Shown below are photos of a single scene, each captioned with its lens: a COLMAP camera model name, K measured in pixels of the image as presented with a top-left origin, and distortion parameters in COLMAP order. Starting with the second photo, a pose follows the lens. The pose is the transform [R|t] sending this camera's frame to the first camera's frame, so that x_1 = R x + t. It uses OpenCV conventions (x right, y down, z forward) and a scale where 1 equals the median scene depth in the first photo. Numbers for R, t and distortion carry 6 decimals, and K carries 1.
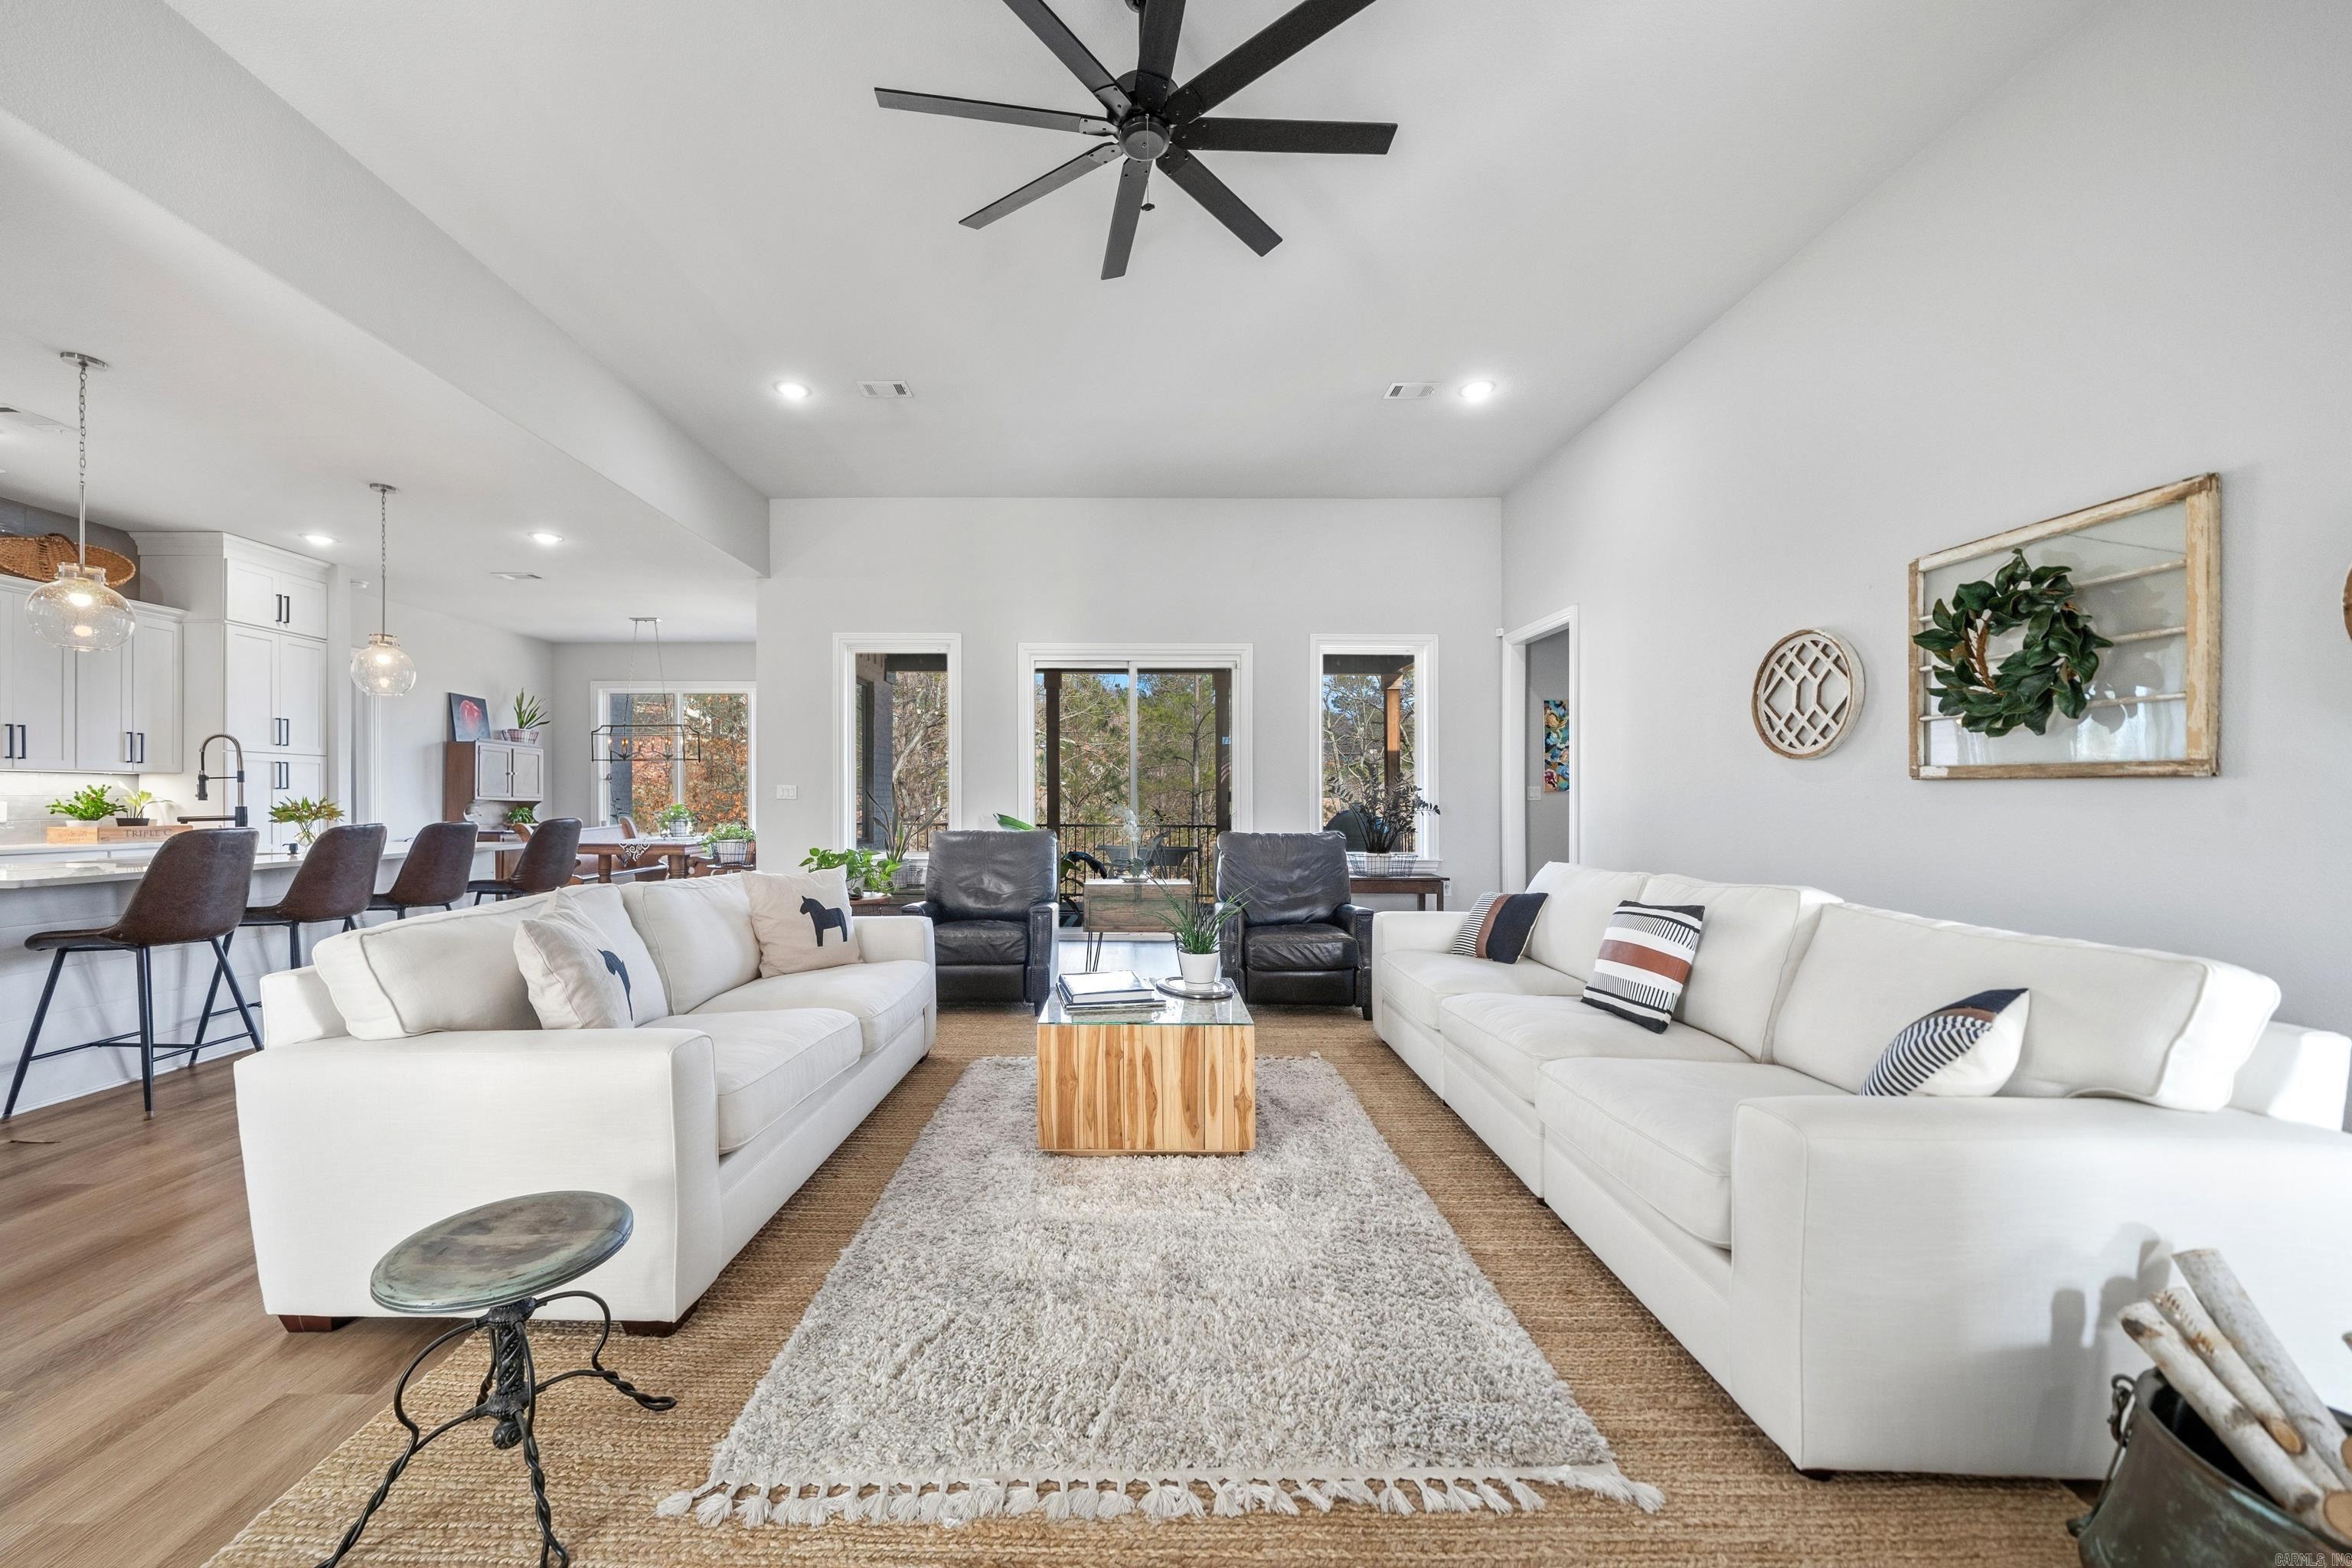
lens RADIAL K [[883.6, 0, 1155.4], [0, 883.6, 802.4], [0, 0, 1]] dist [-0.000696, -0.000185]
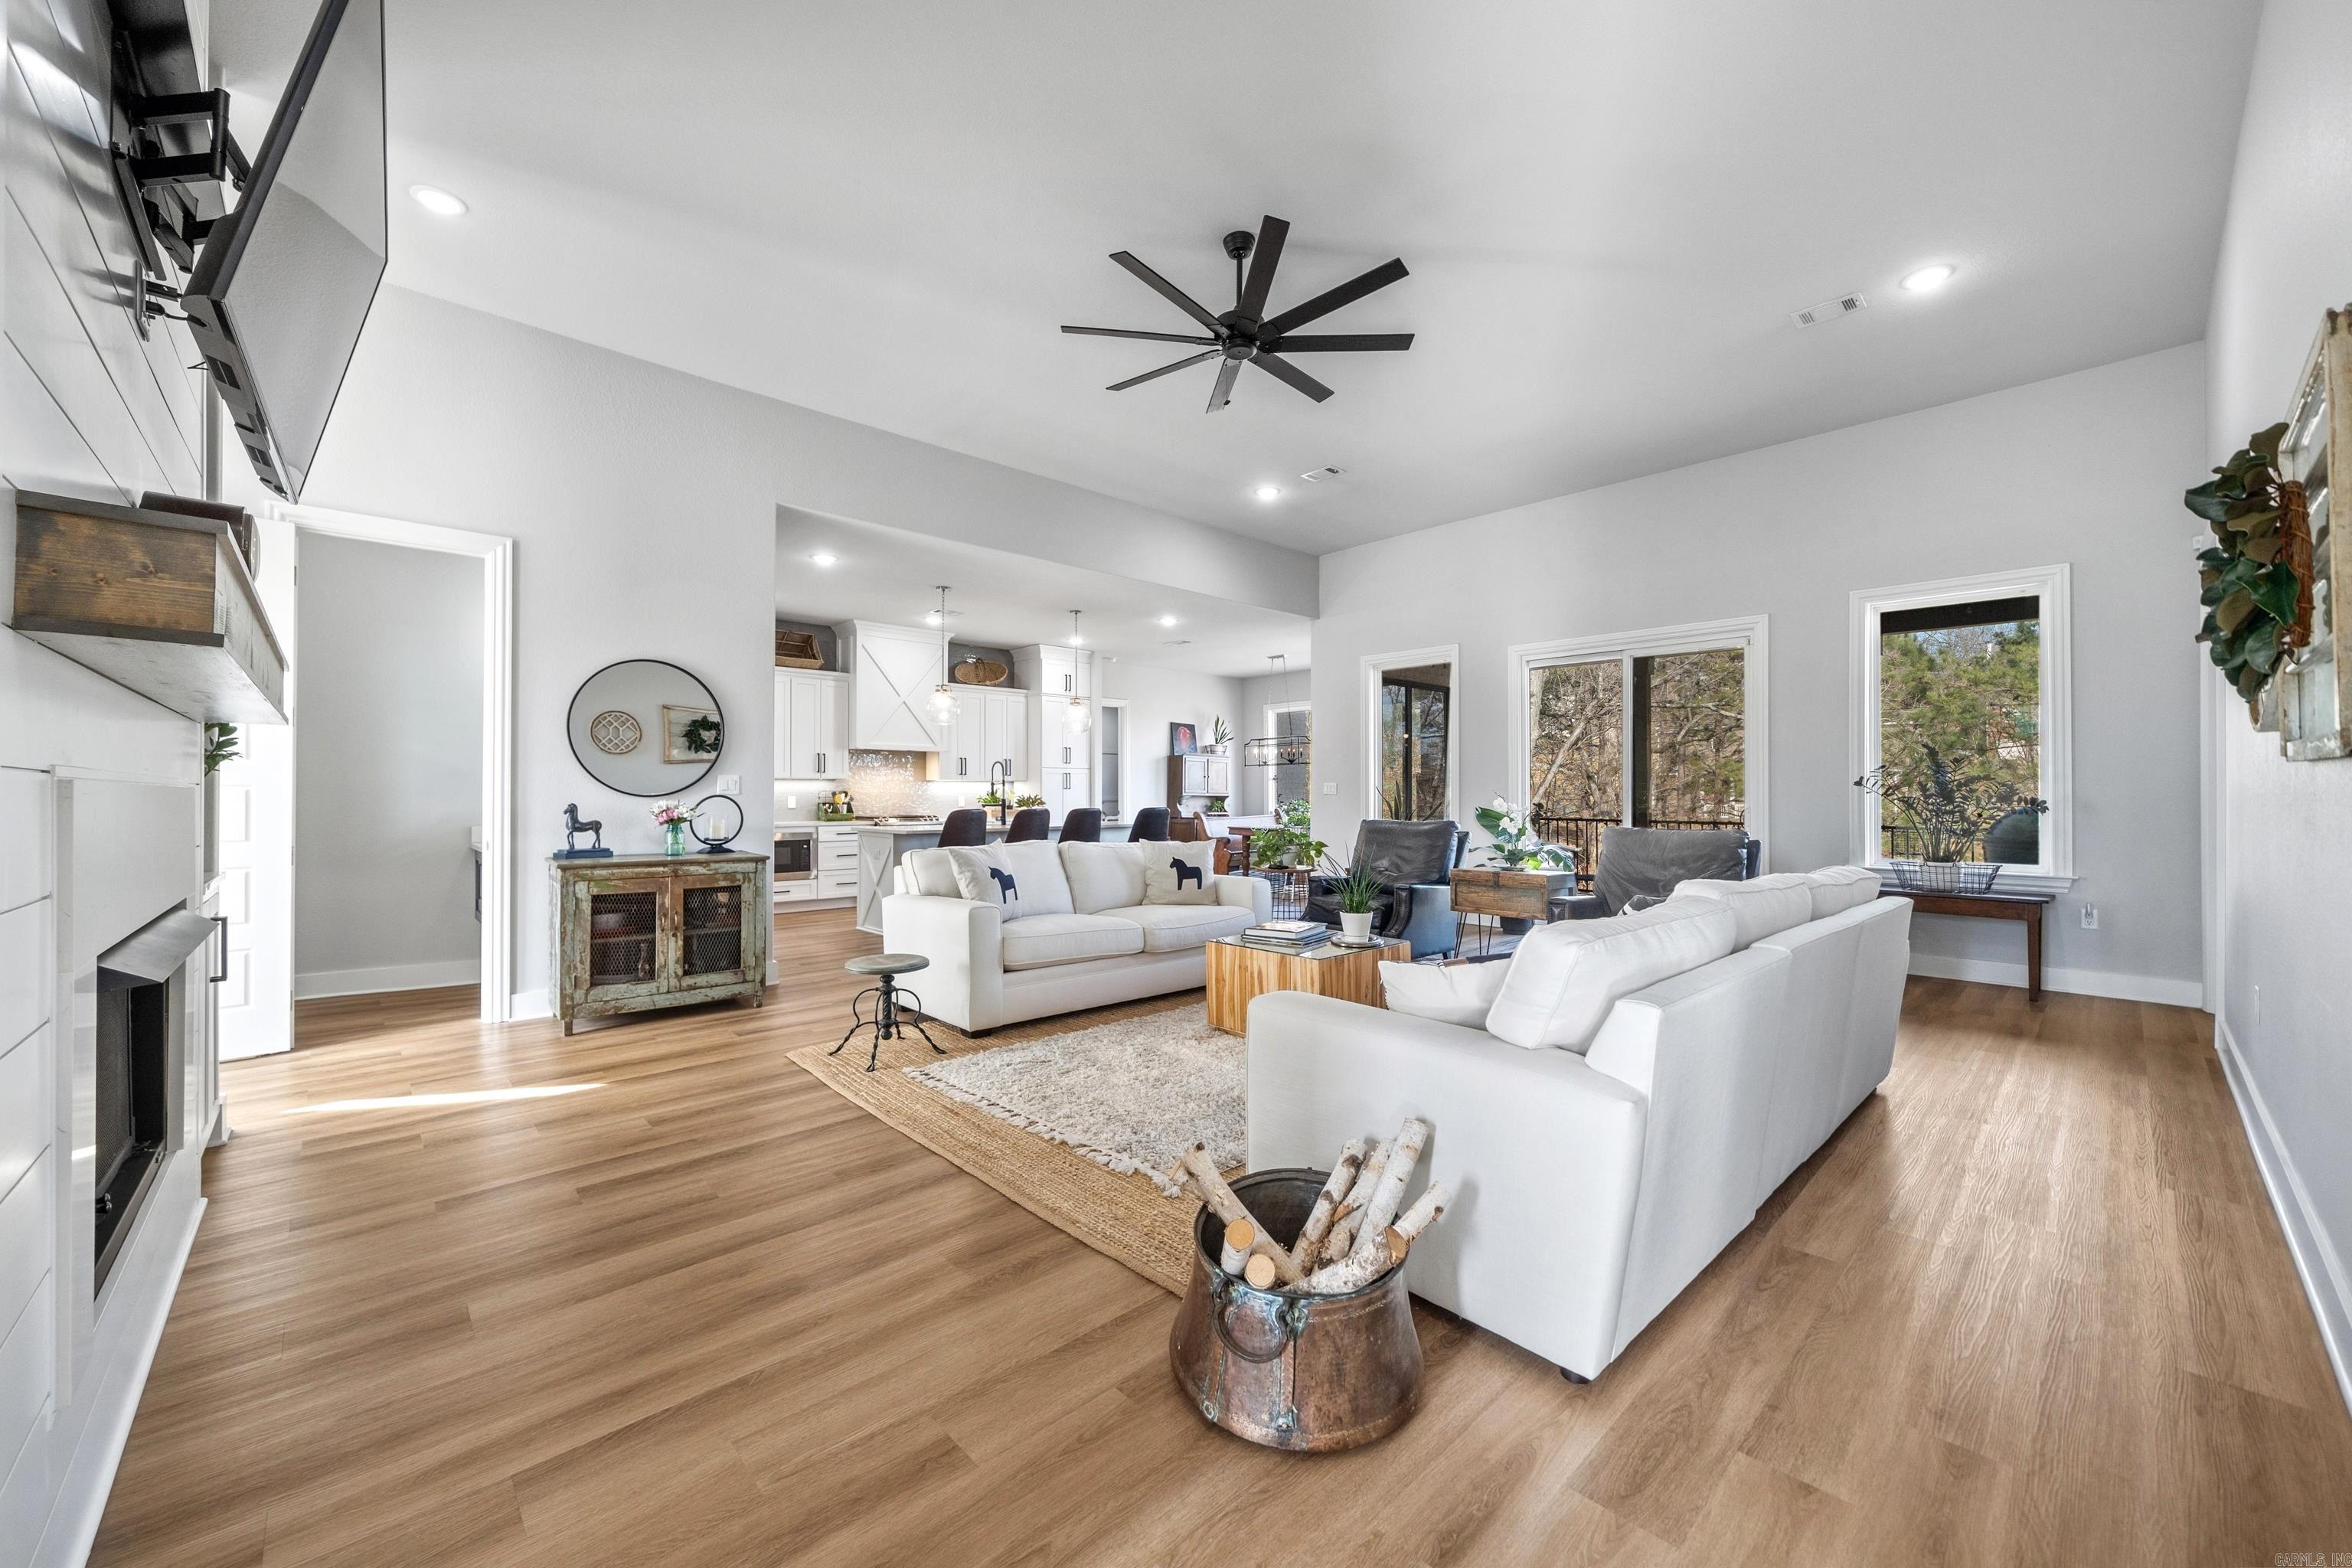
lens RADIAL K [[851.4, 0, 1111.6], [0, 851.4, 793.3], [0, 0, 1]] dist [-0.003073, -0.000205]
pose [[0.671469, -0.004012, -0.741022, 0.444907], [0.000648, 0.999988, -0.004827, 0.001205], [0.741032, 0.002761, 0.671464, -0.058384]]
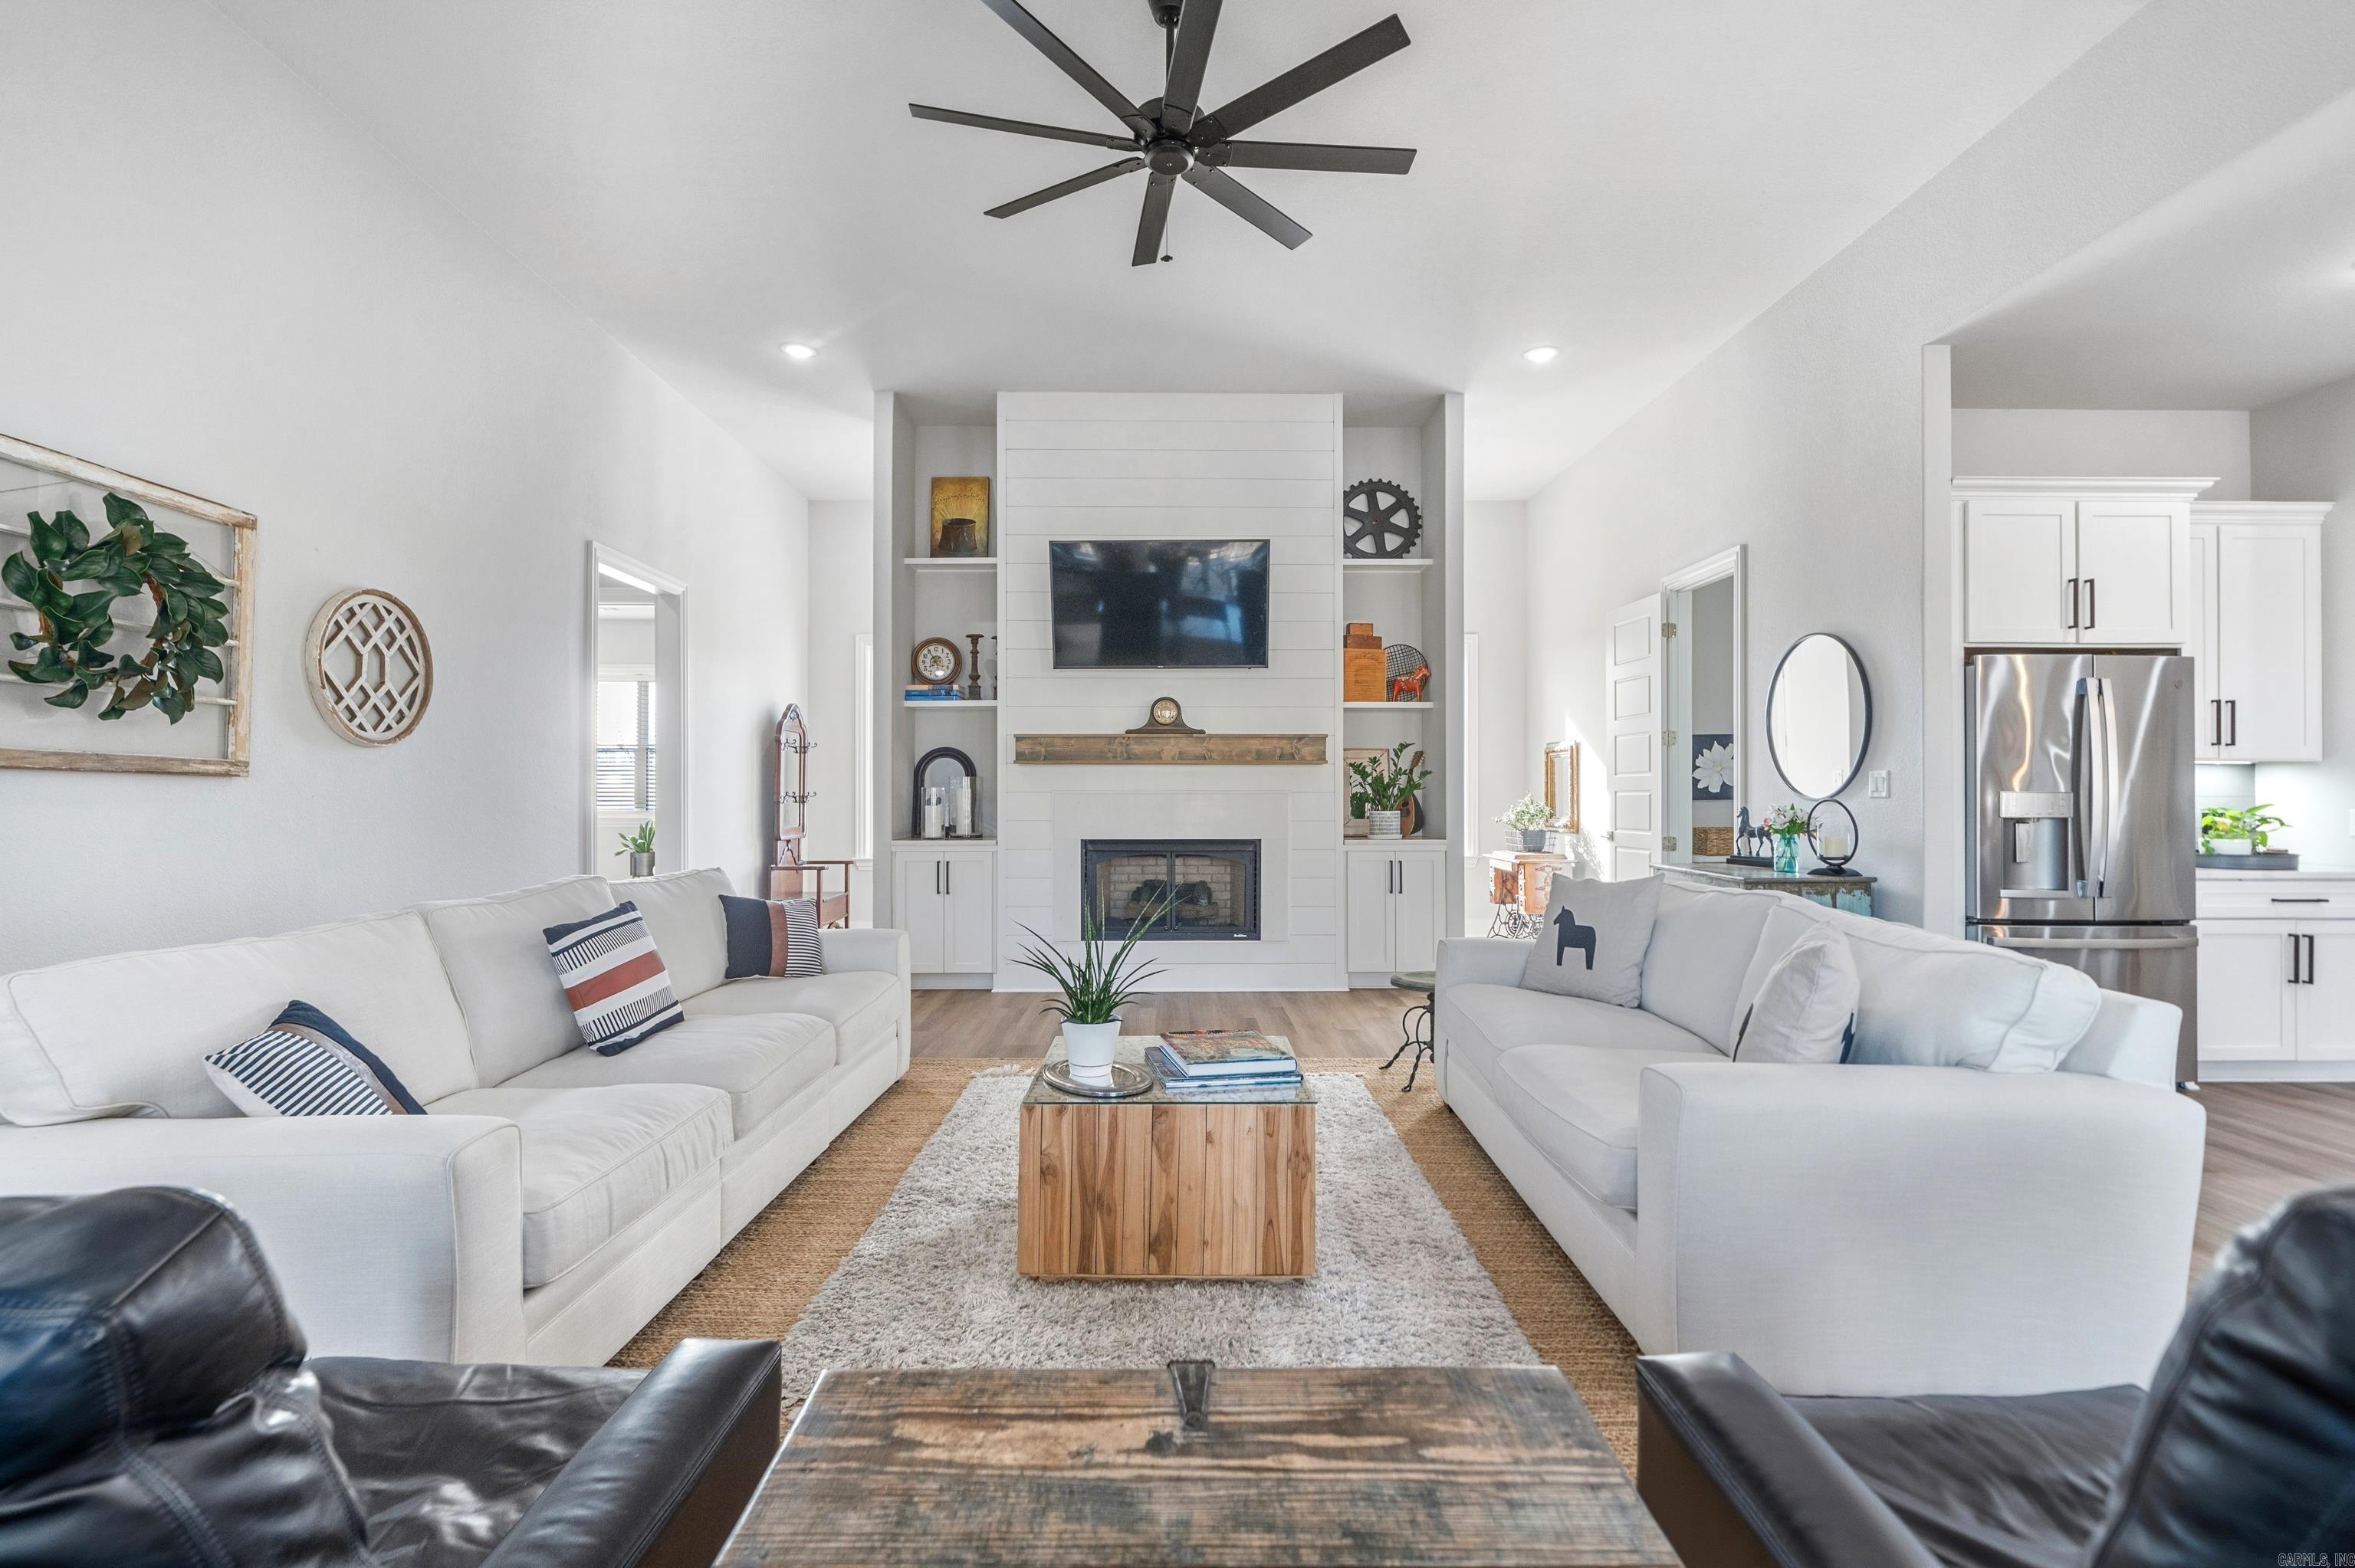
lens RADIAL K [[1070.3, 0, 1198.6], [0, 1070.3, 790.3], [0, 0, 1]] dist [-0.000486, 0.000211]
pose [[-0.999974, -0.002963, -0.006525, -0.025622], [-0.002933, 0.999985, -0.004631, -0.005631], [0.006538, -0.004611, -0.999968, 1.487102]]
